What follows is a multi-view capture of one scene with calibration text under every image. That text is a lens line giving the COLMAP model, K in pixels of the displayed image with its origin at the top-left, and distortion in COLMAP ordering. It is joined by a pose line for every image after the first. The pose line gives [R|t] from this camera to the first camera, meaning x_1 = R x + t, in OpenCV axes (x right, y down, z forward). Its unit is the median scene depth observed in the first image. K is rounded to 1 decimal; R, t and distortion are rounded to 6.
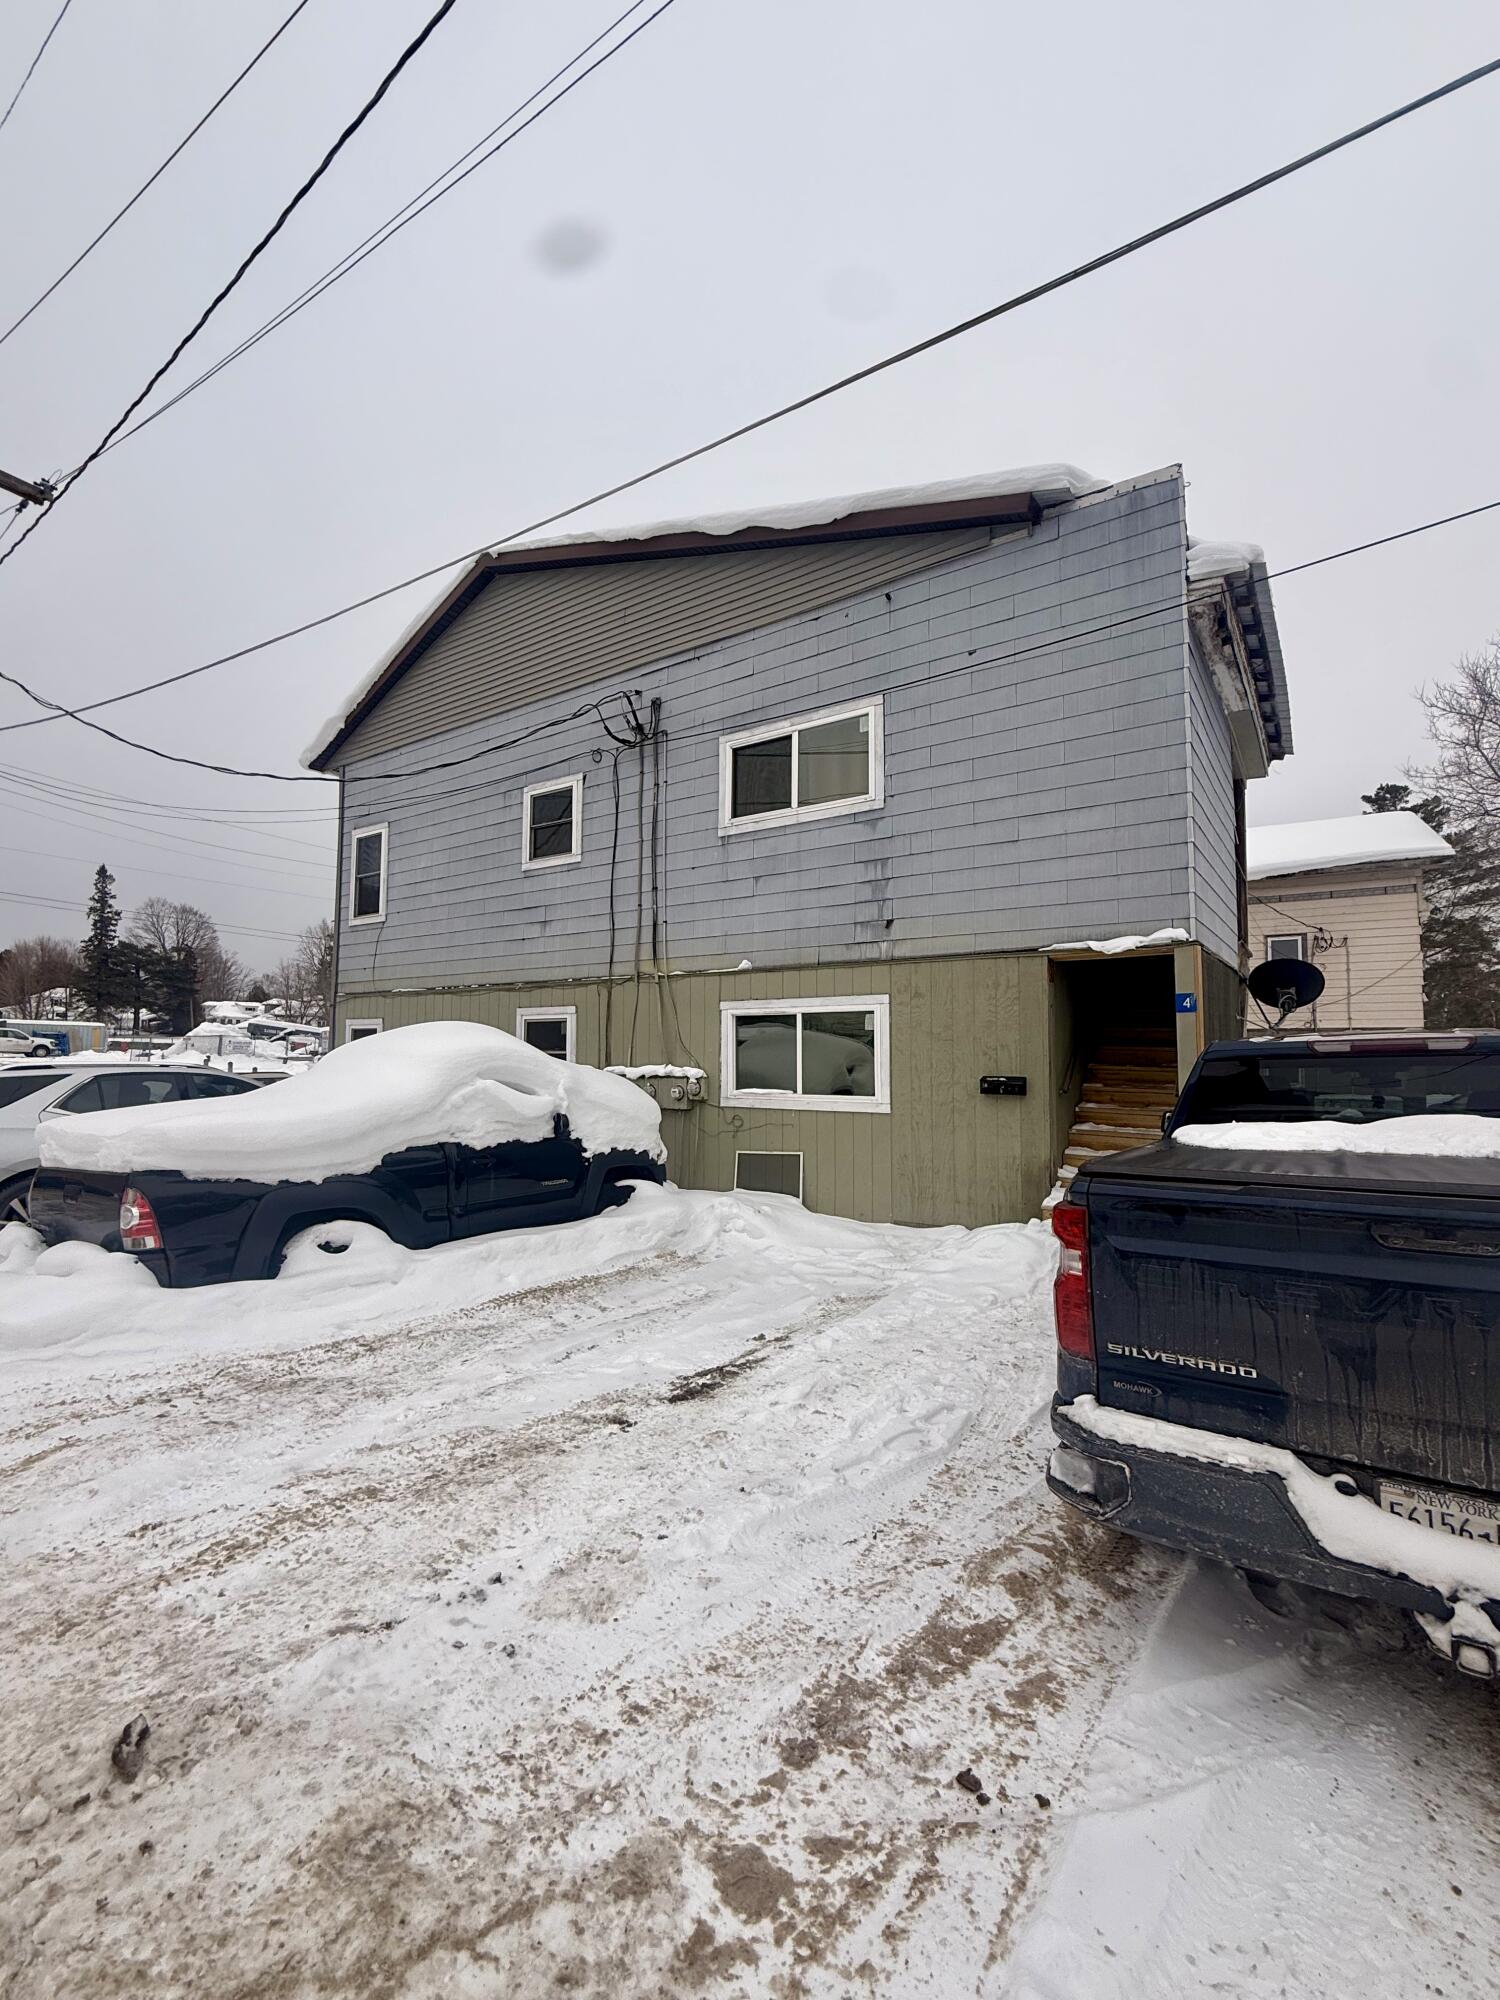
lens RADIAL K [[884.4, 0, 741.6], [0, 884.4, 999.2], [0, 0, 1]] dist [-0.002133, -0.000043]
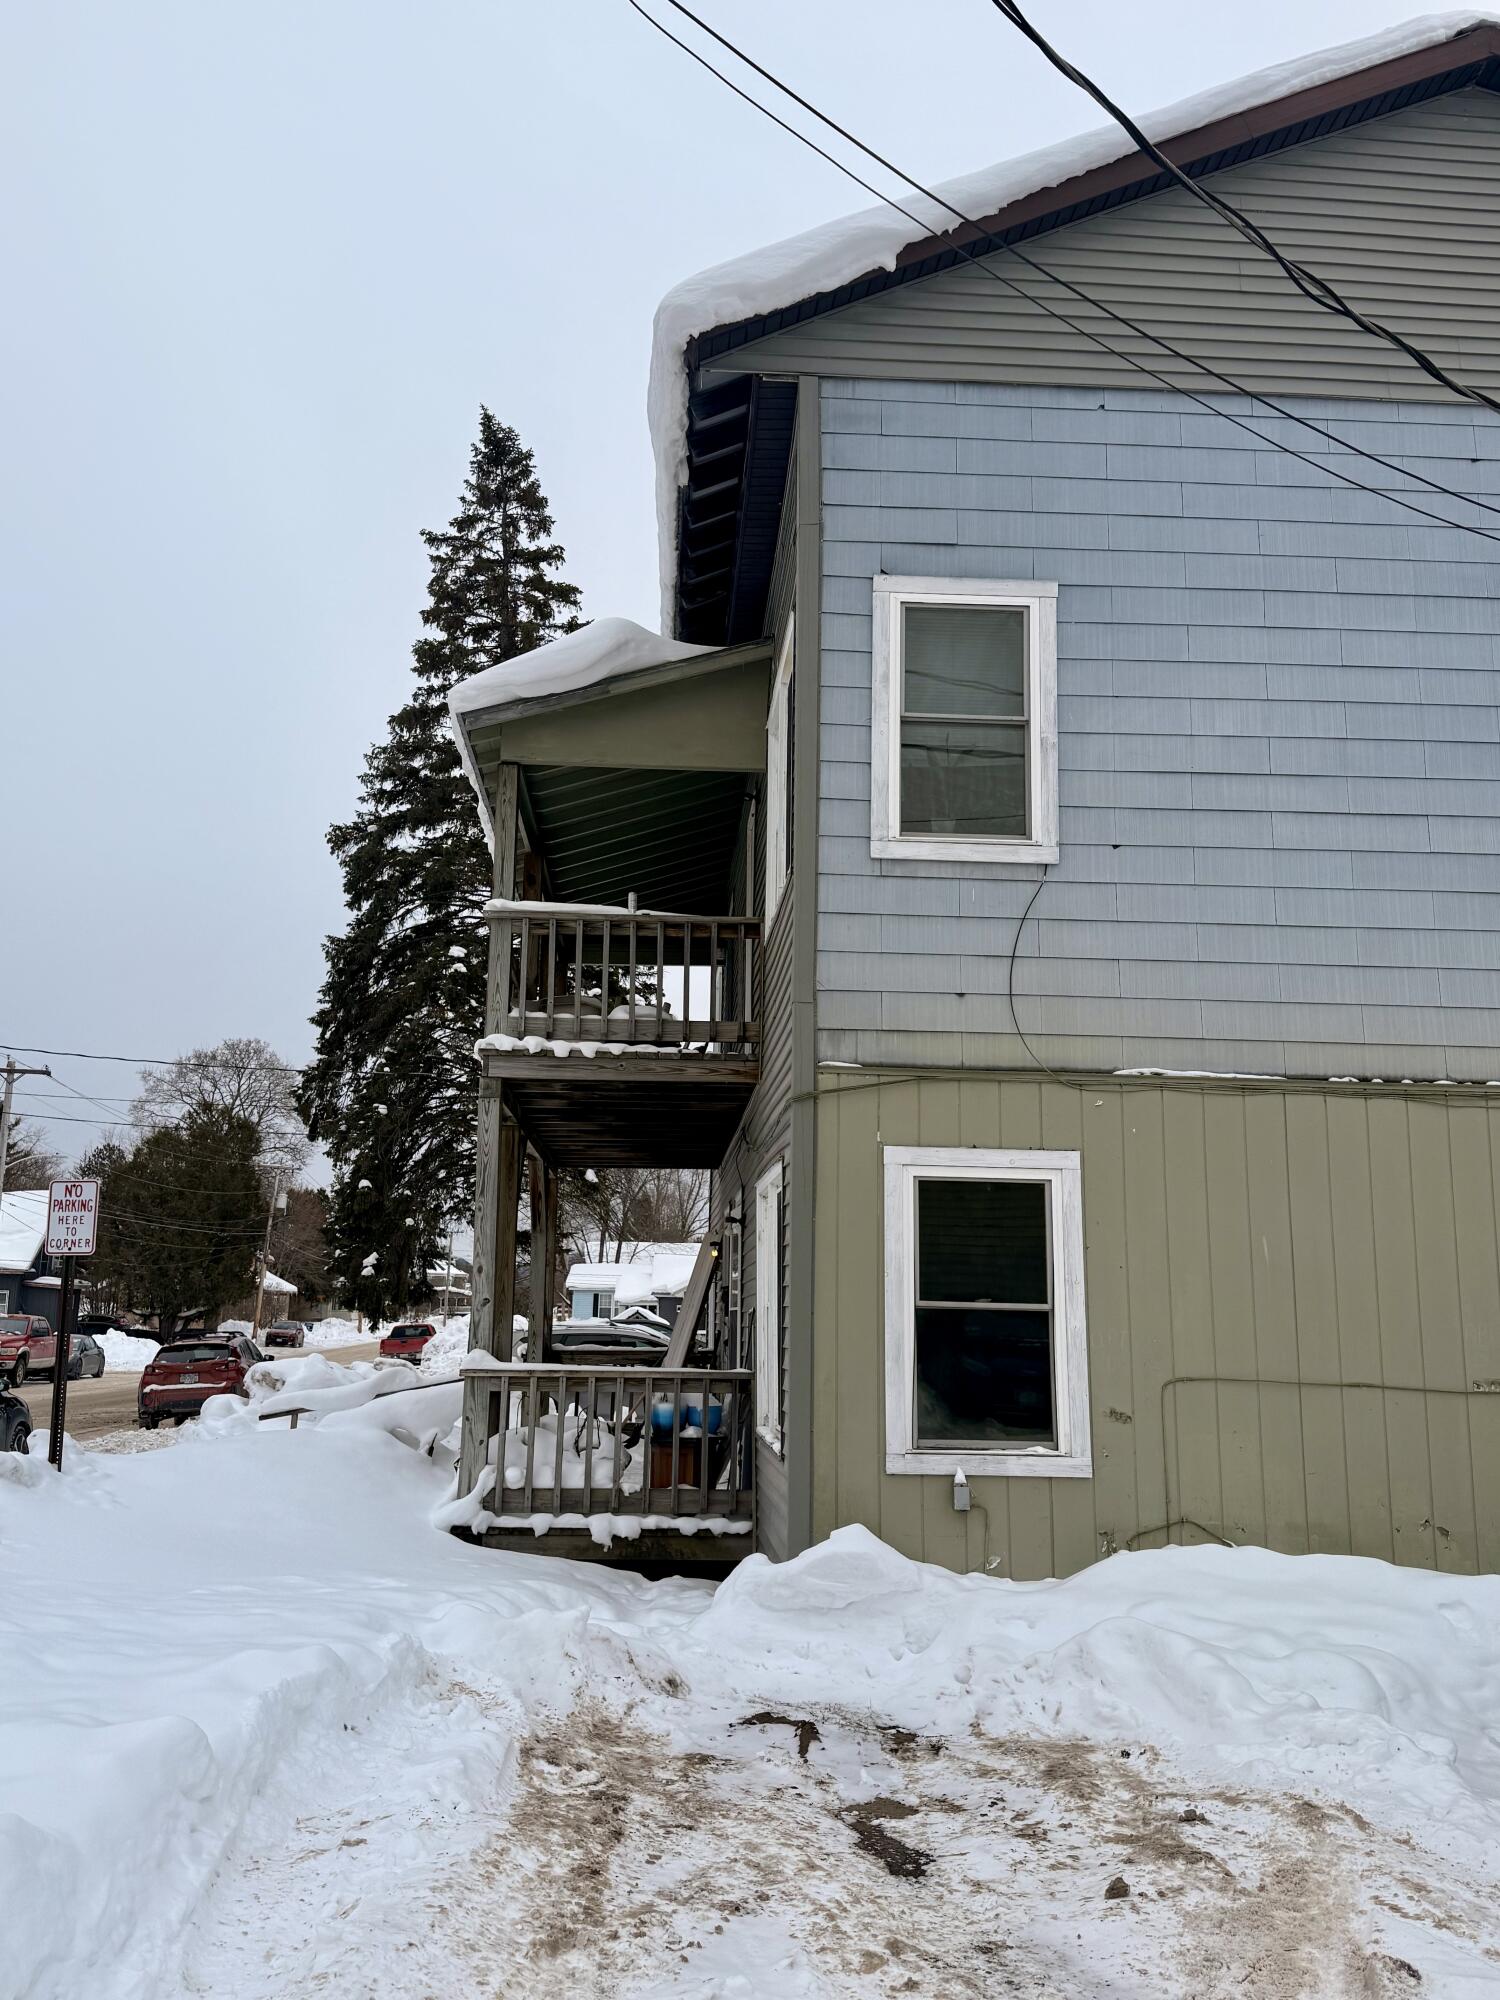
lens RADIAL K [[1604.6, 0, 749.9], [0, 1604.6, 999.9], [0, 0, 1]] dist [0.008743, 0.002004]
pose [[0.783649, 0.112600, 0.610914, -0.866466], [-0.051082, 0.991785, -0.117274, 0.041634], [-0.619101, 0.060695, 0.782963, 0.596711]]
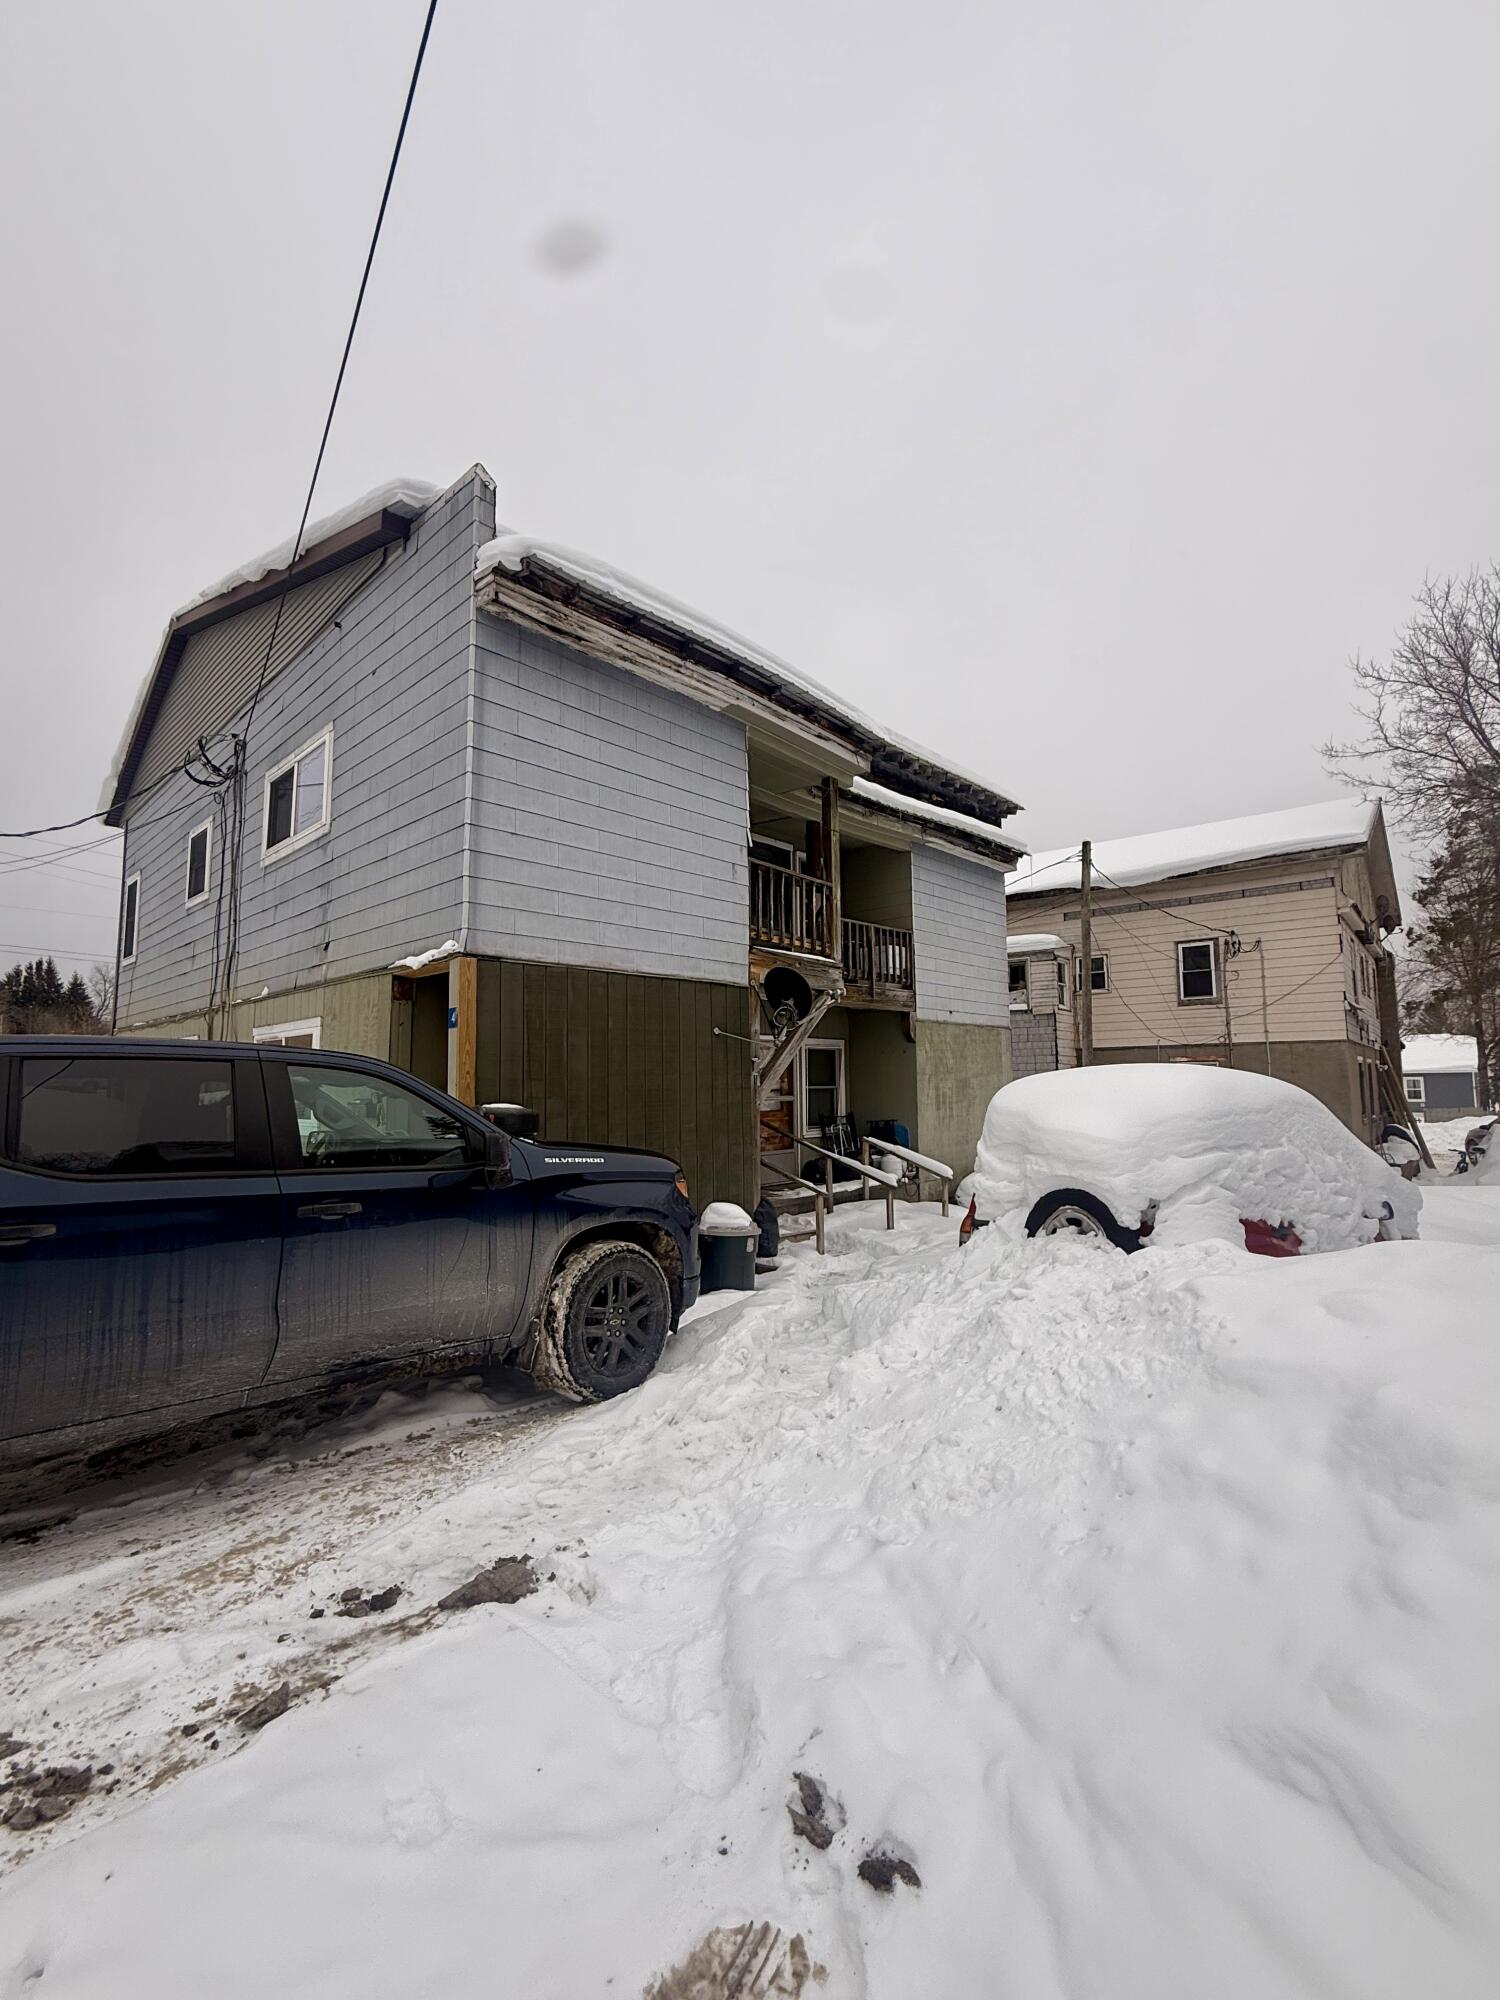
lens RADIAL K [[884.4, 0, 752.3], [0, 884.4, 1000.4], [0, 0, 1]] dist [-0.002133, -0.000043]
pose [[0.986116, -0.027315, -0.163796, 0.508748], [0.022376, 0.999240, -0.031925, 0.011864], [0.164543, 0.027817, 0.985978, 0.058890]]
